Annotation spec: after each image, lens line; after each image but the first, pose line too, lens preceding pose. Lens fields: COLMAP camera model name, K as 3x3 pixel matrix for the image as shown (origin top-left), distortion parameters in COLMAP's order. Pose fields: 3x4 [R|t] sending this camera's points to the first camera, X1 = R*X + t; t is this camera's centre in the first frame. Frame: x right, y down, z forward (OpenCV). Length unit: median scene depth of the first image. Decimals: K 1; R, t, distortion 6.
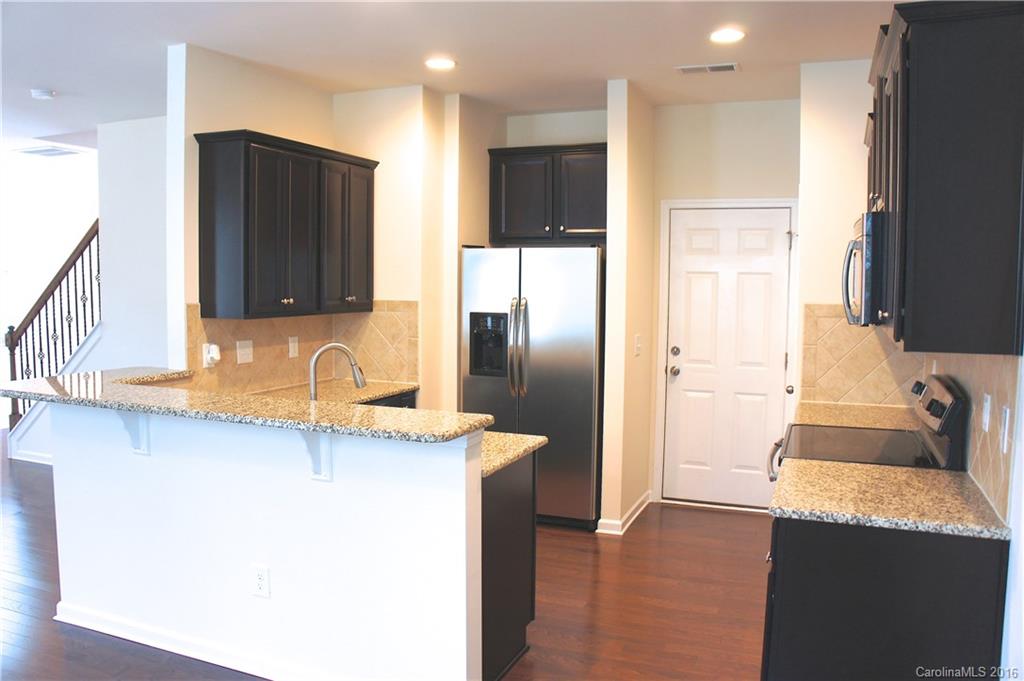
lens RADIAL K [[816.7, 0, 512.0], [0, 816.7, 340.5], [0, 0, 1]] dist [-0.186445, 0.000824]
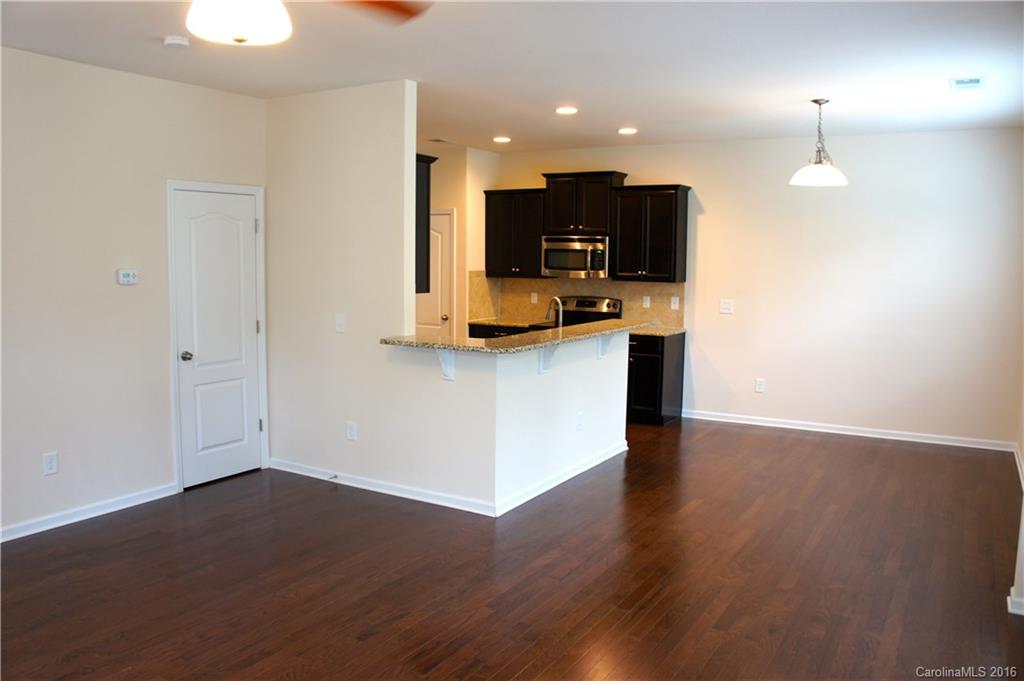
lens RADIAL K [[816.7, 0, 512.0], [0, 816.7, 340.5], [0, 0, 1]] dist [-0.186445, 0.000824]
pose [[0.148548, -0.110283, 0.982737, -1.509825], [0.064634, 0.992720, 0.101633, -0.068745], [-0.986791, 0.048421, 0.154594, 0.558855]]
